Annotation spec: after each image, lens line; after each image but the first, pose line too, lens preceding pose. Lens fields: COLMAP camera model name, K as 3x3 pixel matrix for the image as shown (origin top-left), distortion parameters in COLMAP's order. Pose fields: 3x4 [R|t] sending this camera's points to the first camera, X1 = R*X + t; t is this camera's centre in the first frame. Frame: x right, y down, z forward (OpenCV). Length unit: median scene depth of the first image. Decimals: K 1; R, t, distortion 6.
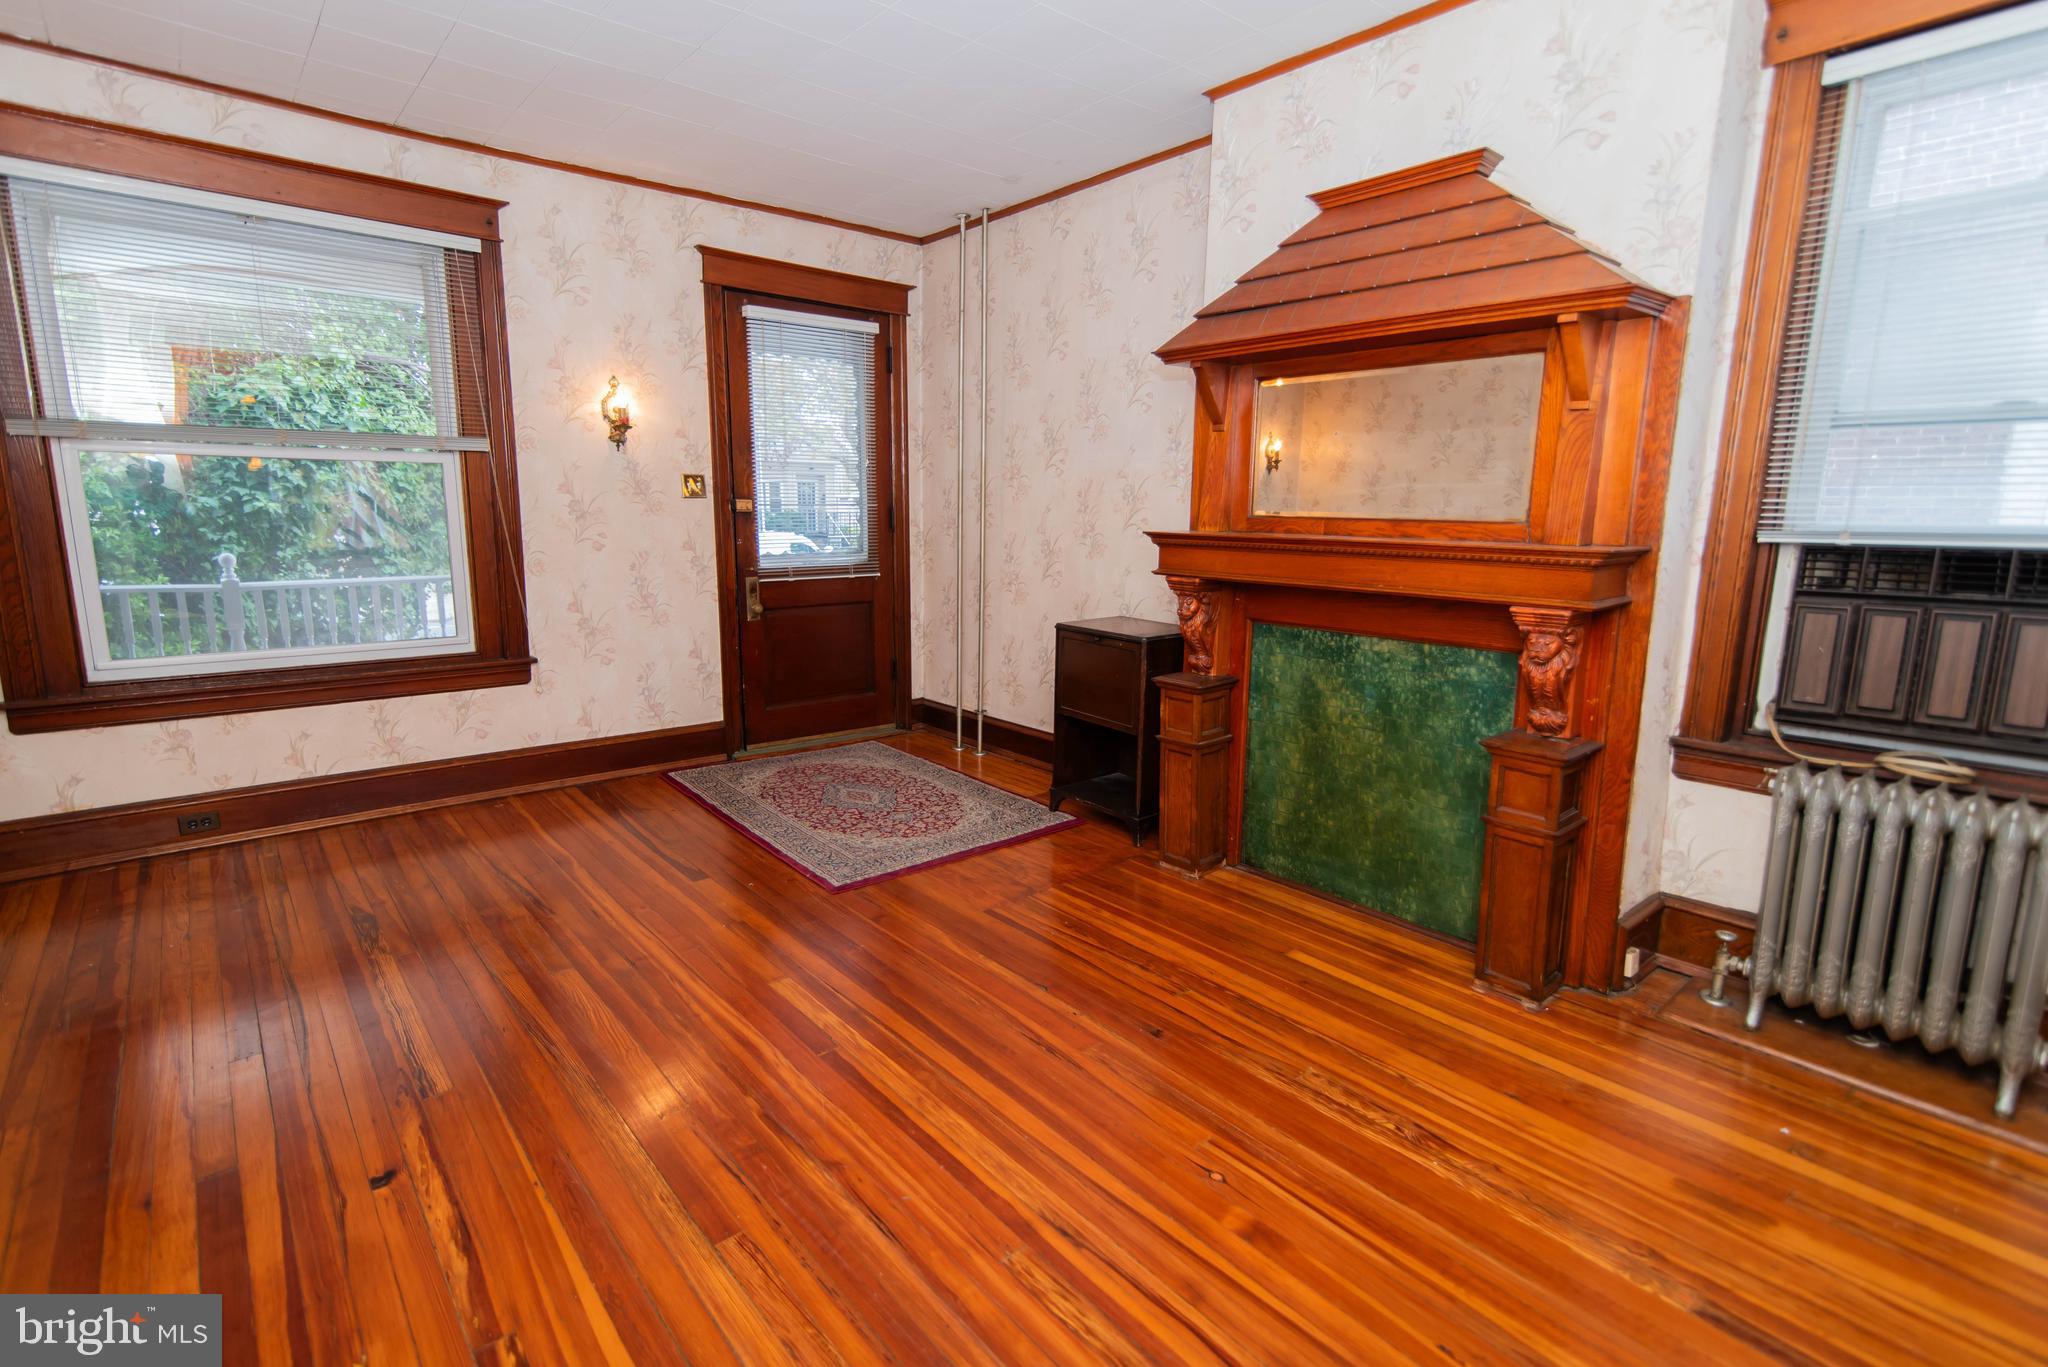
lens RADIAL K [[964.6, 0, 998.4], [0, 964.6, 676.6], [0, 0, 1]] dist [0.009891, 0.000257]
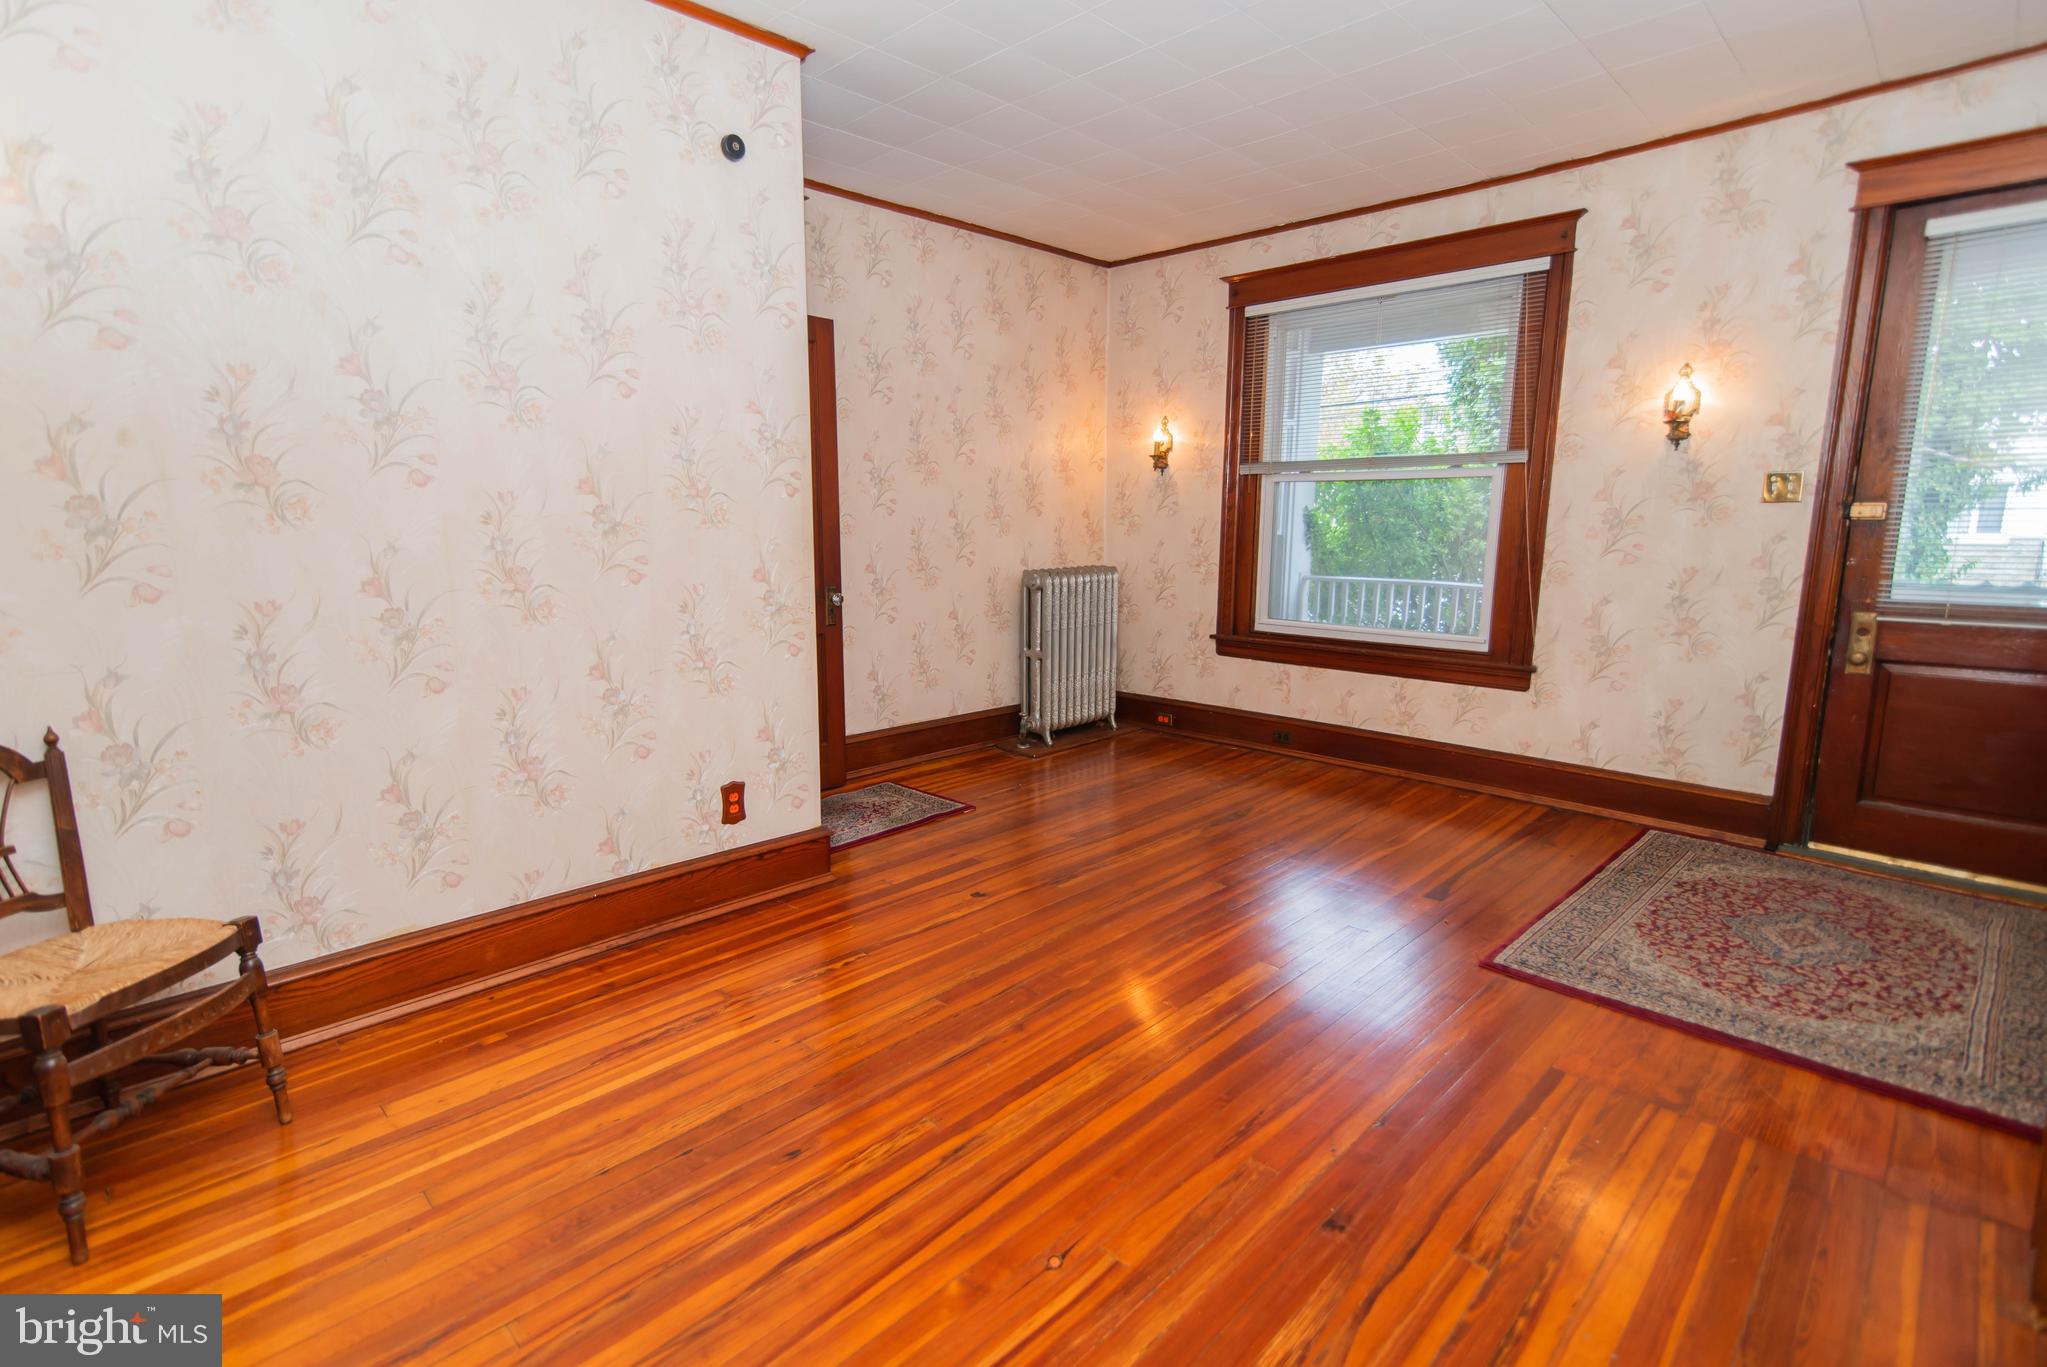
lens RADIAL K [[964.2, 0, 997.9], [0, 964.2, 676.6], [0, 0, 1]] dist [0.009891, 0.000257]
pose [[0.081663, 0.151164, -0.985130, 0.479771], [-0.178500, 0.974668, 0.134762, -0.048050], [0.980545, 0.164841, 0.106577, 0.373707]]
